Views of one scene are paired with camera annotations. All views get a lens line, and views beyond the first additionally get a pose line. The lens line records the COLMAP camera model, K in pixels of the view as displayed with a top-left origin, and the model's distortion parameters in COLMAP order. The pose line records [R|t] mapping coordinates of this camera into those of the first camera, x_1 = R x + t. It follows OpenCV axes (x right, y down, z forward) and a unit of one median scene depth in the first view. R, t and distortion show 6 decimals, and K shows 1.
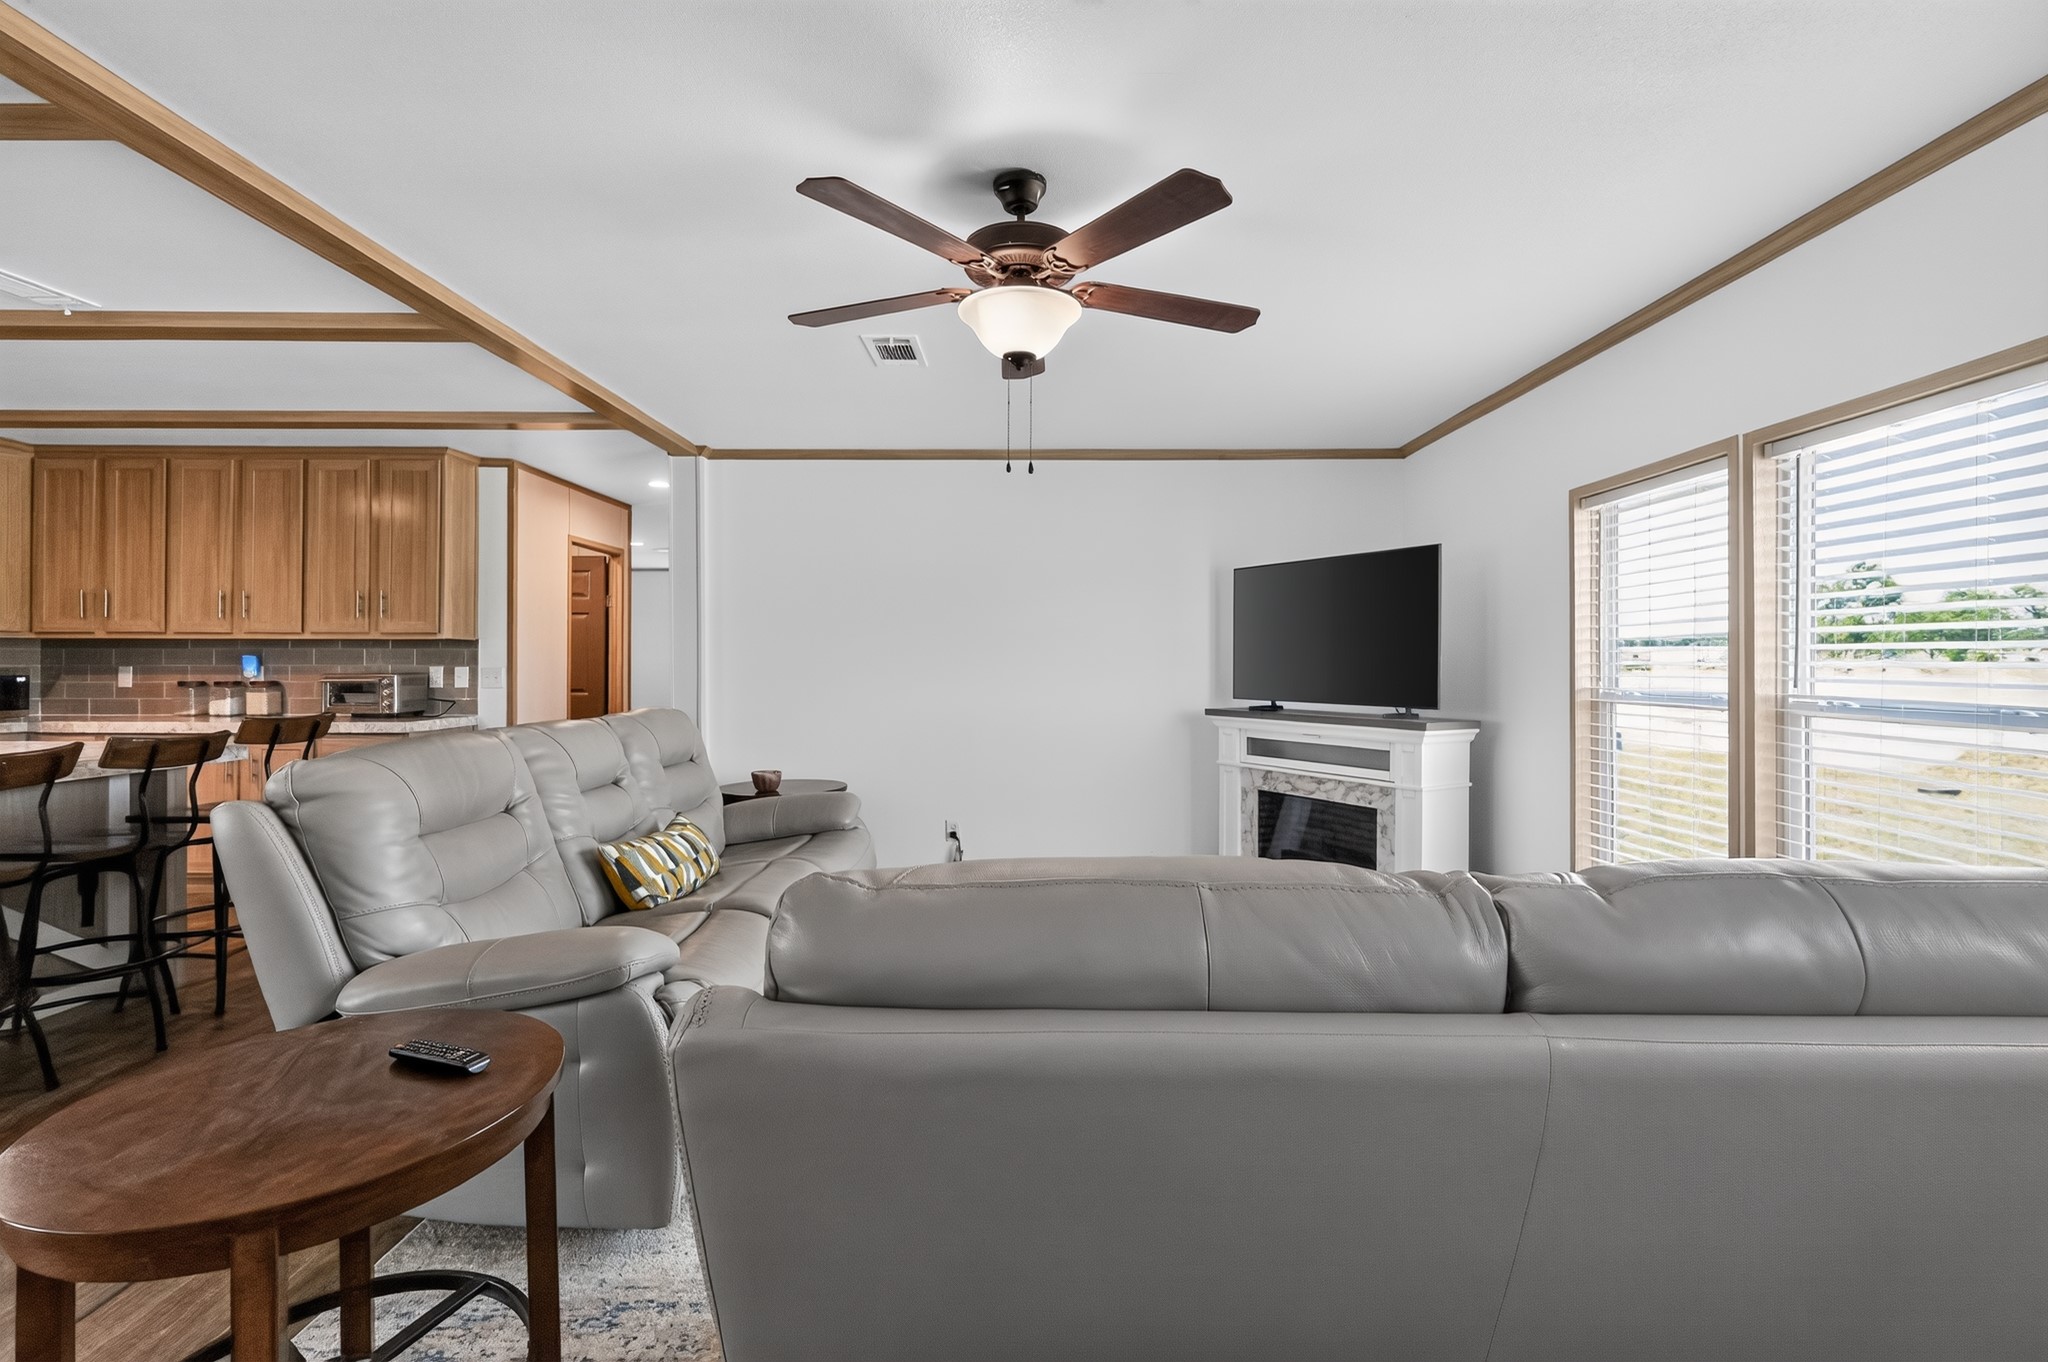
lens RADIAL K [[917.5, 0, 1020.9], [0, 917.5, 671.7], [0, 0, 1]] dist [0.001989, 0.000421]
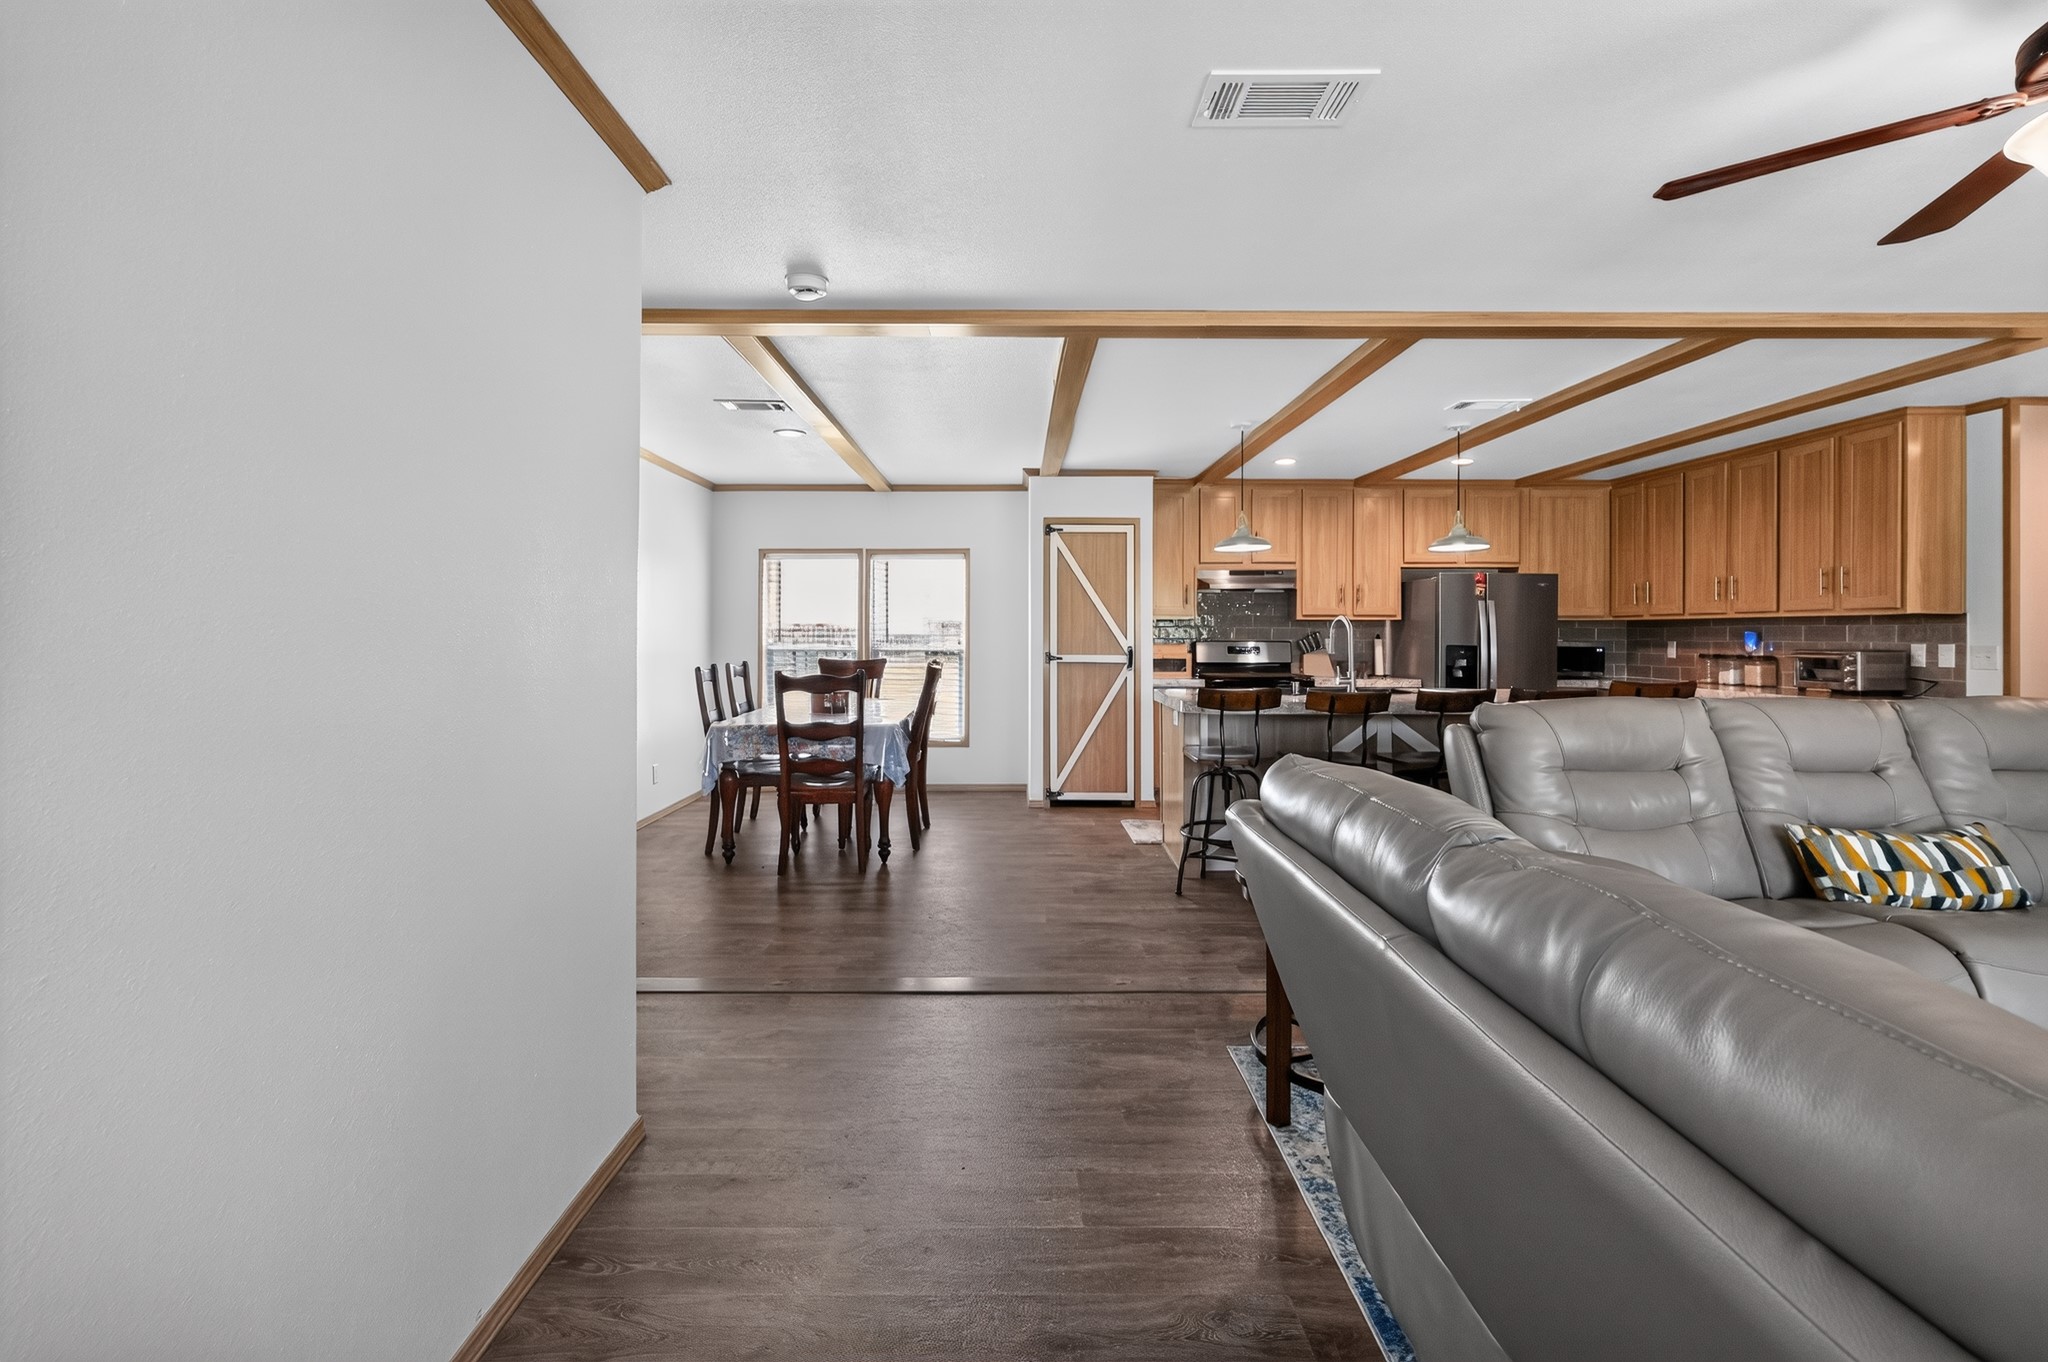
lens RADIAL K [[917.5, 0, 993.5], [0, 917.5, 632.7], [0, 0, 1]] dist [0.001989, 0.000421]
pose [[0.002018, -0.003756, -0.999991, 0.290315], [-0.012979, 0.999909, -0.003781, -0.000974], [0.999914, 0.012987, 0.001969, 0.074759]]
